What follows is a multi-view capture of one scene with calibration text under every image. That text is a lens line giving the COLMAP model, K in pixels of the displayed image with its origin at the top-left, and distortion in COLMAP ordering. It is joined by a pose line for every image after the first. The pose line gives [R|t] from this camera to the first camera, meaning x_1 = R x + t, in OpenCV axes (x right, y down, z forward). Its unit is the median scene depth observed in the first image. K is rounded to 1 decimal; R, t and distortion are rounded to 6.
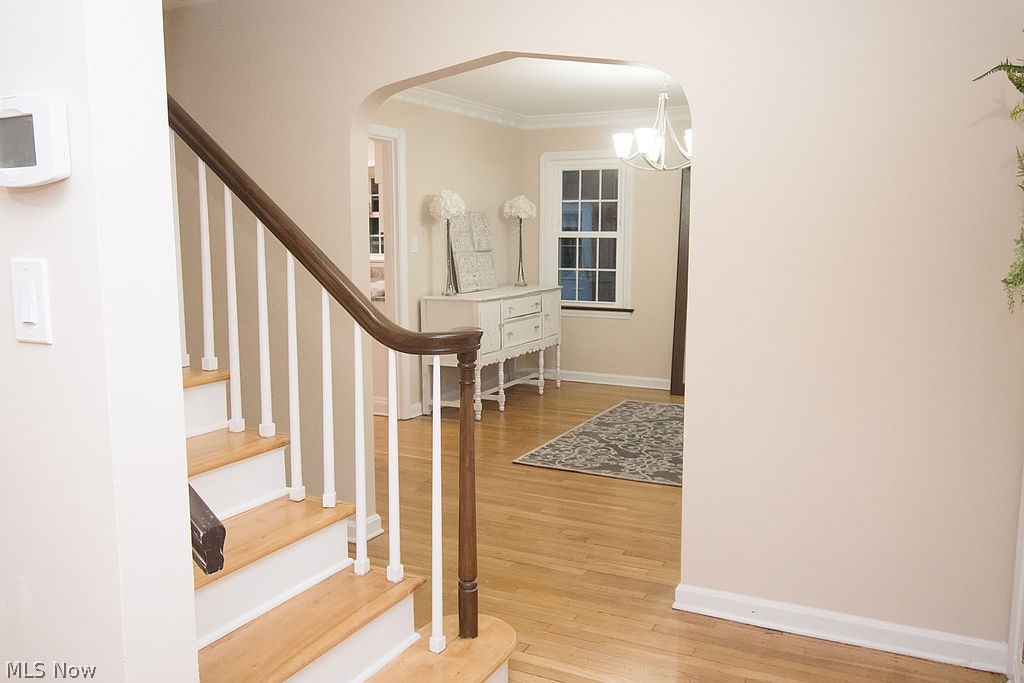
lens RADIAL K [[851.9, 0, 512.0], [0, 851.9, 341.5], [0, 0, 1]] dist [-0.000129, -0.000042]
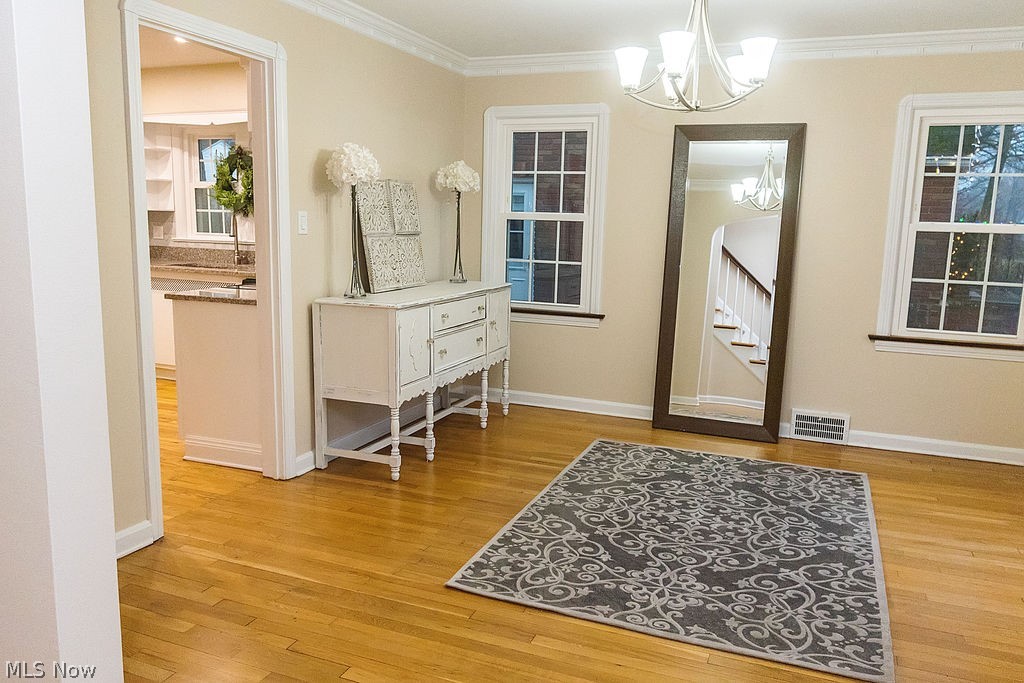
lens RADIAL K [[761.4, 0, 512.0], [0, 761.4, 341.5], [0, 0, 1]] dist [0.017397, 0.006847]
pose [[0.995958, 0.010158, 0.089243, -0.001872], [-0.012864, 0.999473, 0.029805, -0.038164], [-0.088893, -0.030833, 0.995564, 0.369218]]
